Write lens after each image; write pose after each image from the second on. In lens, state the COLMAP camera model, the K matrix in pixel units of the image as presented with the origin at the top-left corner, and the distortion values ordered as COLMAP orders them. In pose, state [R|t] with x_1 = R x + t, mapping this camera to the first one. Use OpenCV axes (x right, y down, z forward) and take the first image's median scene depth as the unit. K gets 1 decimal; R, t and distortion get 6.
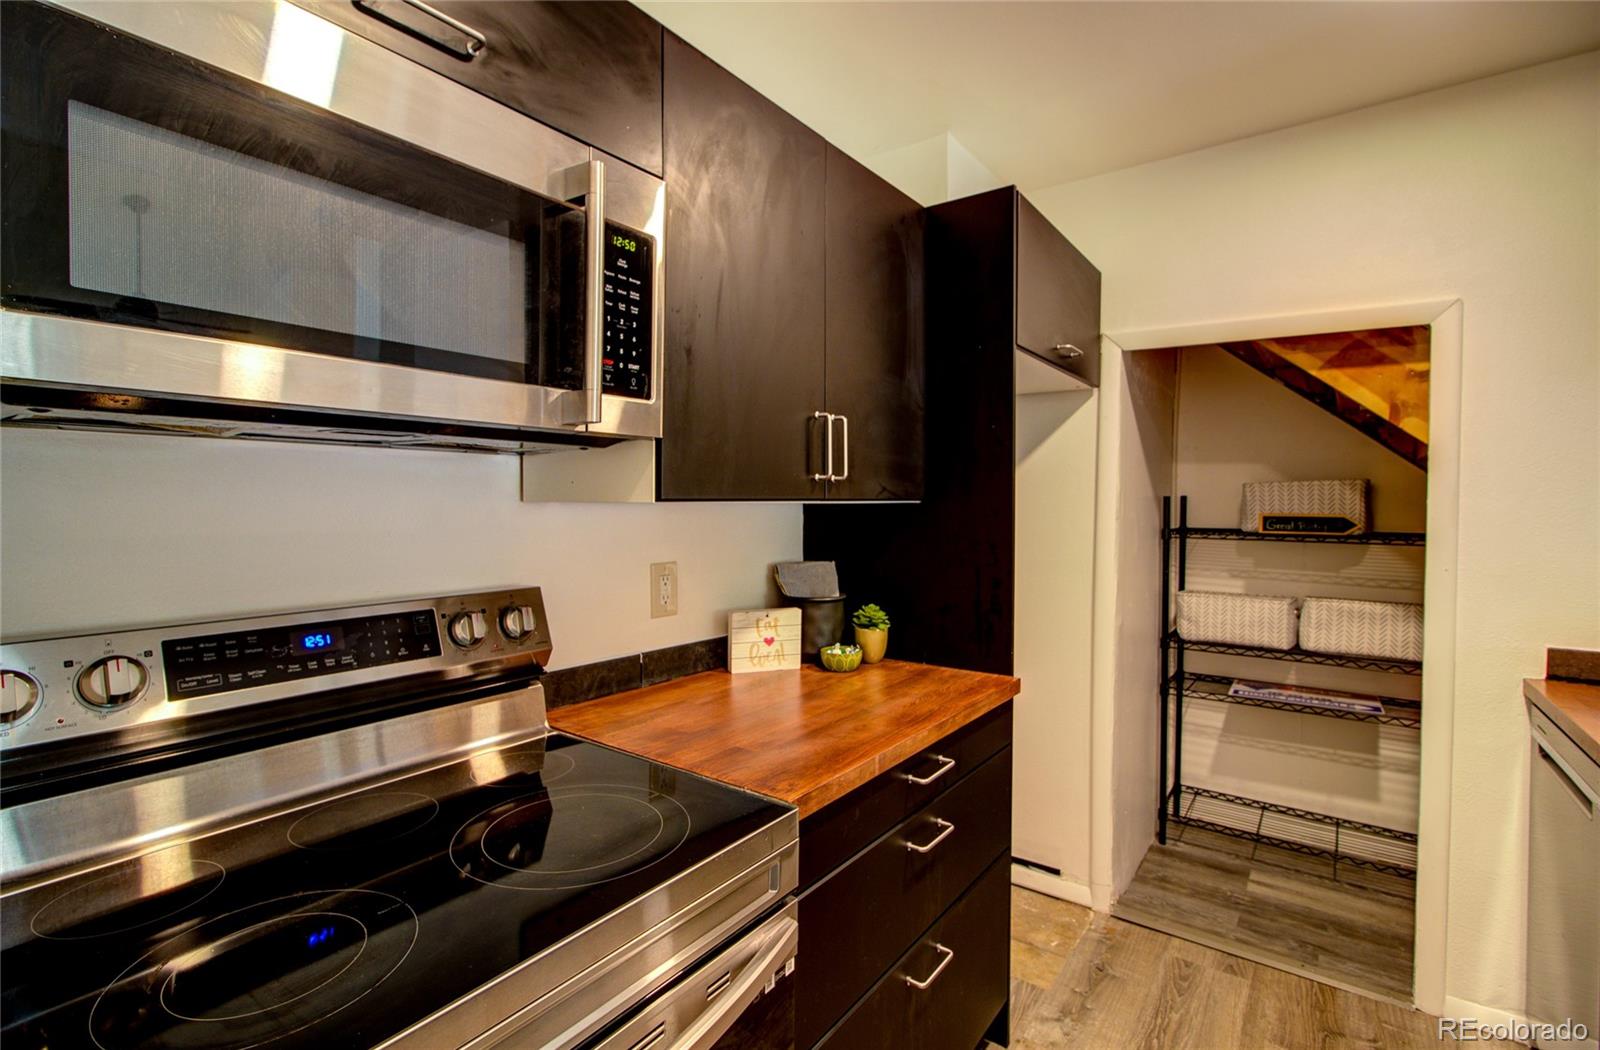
lens RADIAL K [[733.6, 0, 796.2], [0, 733.6, 517.3], [0, 0, 1]] dist [0.002368, 0.000273]
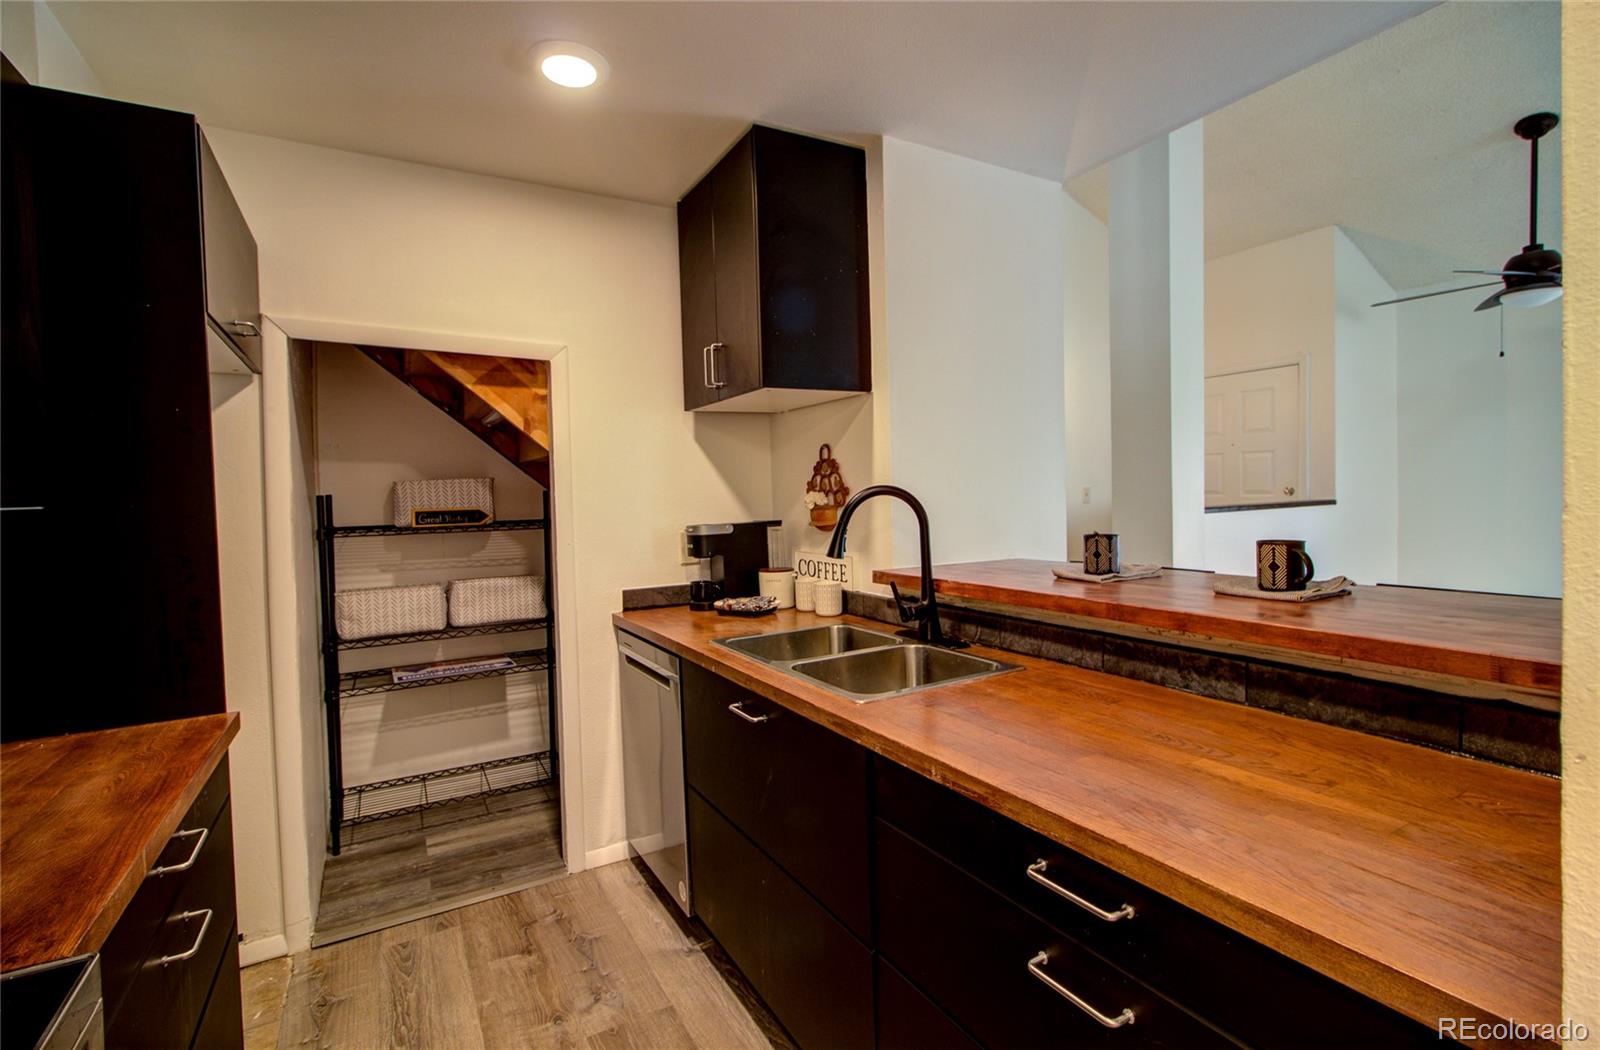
lens RADIAL K [[725.0, 0, 796.9], [0, 725.0, 511.5], [0, 0, 1]] dist [0.001595, 0.000334]
pose [[0.407995, -0.039036, 0.912149, -0.121527], [0.047855, 0.998626, 0.021332, 0.002430], [-0.911729, 0.034948, 0.409303, 0.046288]]
